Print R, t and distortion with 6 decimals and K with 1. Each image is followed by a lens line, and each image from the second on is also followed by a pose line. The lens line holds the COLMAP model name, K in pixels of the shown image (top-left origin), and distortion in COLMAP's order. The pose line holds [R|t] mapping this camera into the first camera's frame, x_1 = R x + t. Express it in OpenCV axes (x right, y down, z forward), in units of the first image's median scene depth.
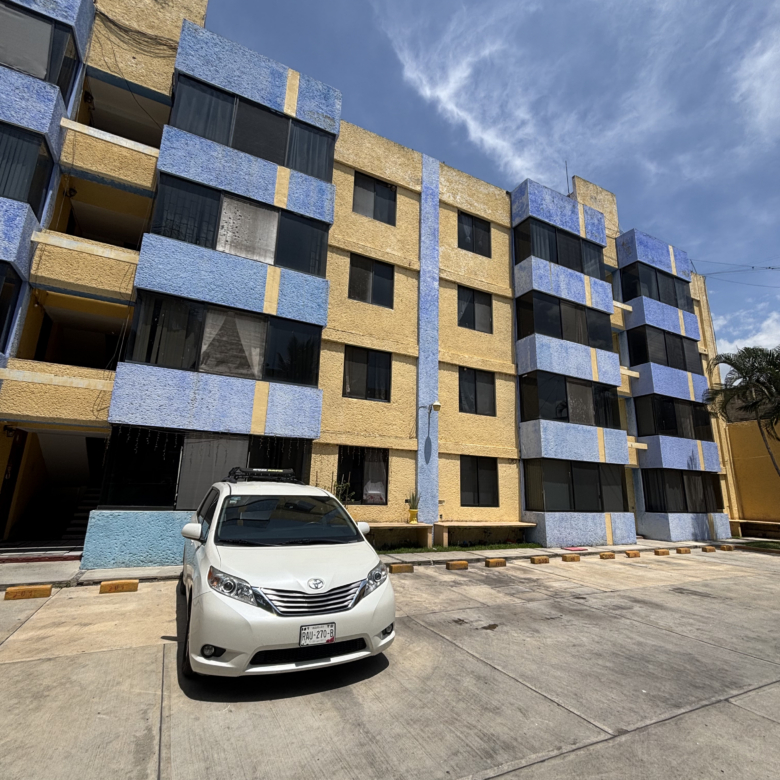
lens RADIAL K [[417.7, 0, 391.0], [0, 417.7, 388.8], [0, 0, 1]] dist [0.001647, -0.001200]
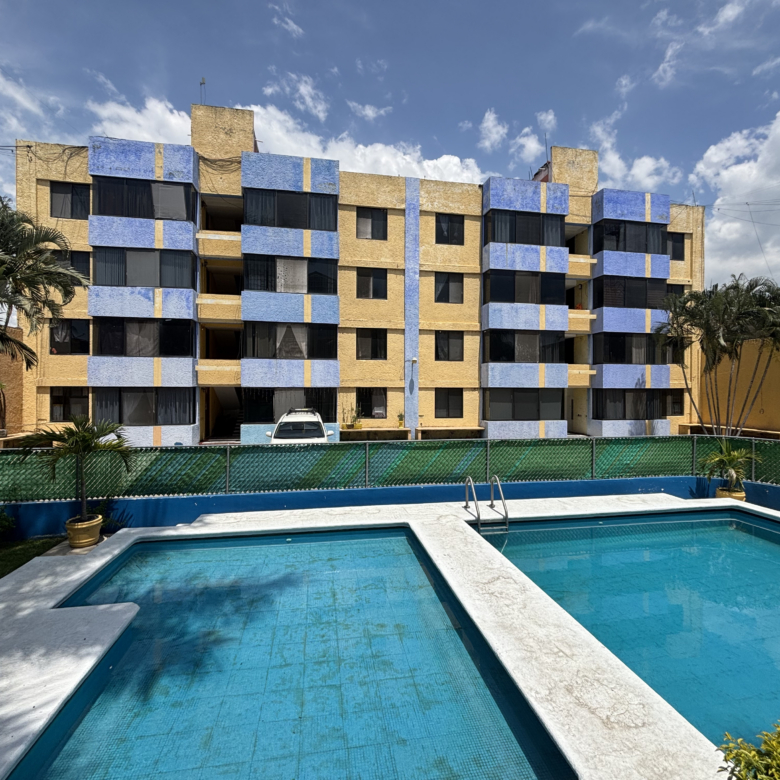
lens RADIAL K [[417.7, 0, 391.0], [0, 417.7, 388.8], [0, 0, 1]] dist [0.001647, -0.001200]
pose [[0.959142, -0.025849, -0.281741, 0.444542], [0.090606, 0.971435, 0.219328, -0.202441], [0.268024, -0.235894, 0.934086, -0.542533]]
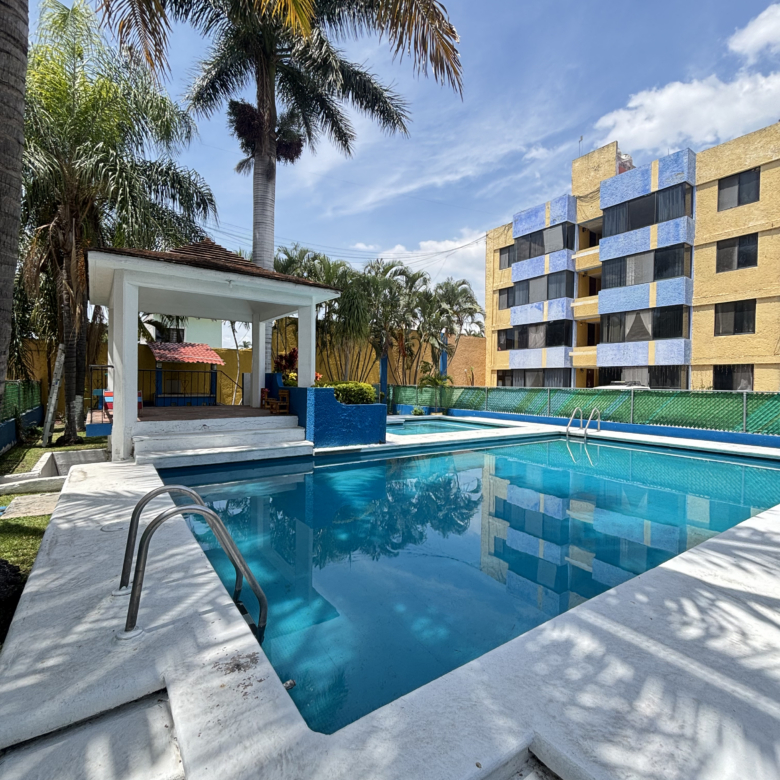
lens RADIAL K [[417.7, 0, 391.0], [0, 417.7, 388.8], [0, 0, 1]] dist [0.001647, -0.001200]
pose [[0.150184, -0.014098, -0.988558, 1.196895], [0.219348, 0.975454, 0.019413, -0.082945], [0.964018, -0.219754, 0.149589, -0.506592]]
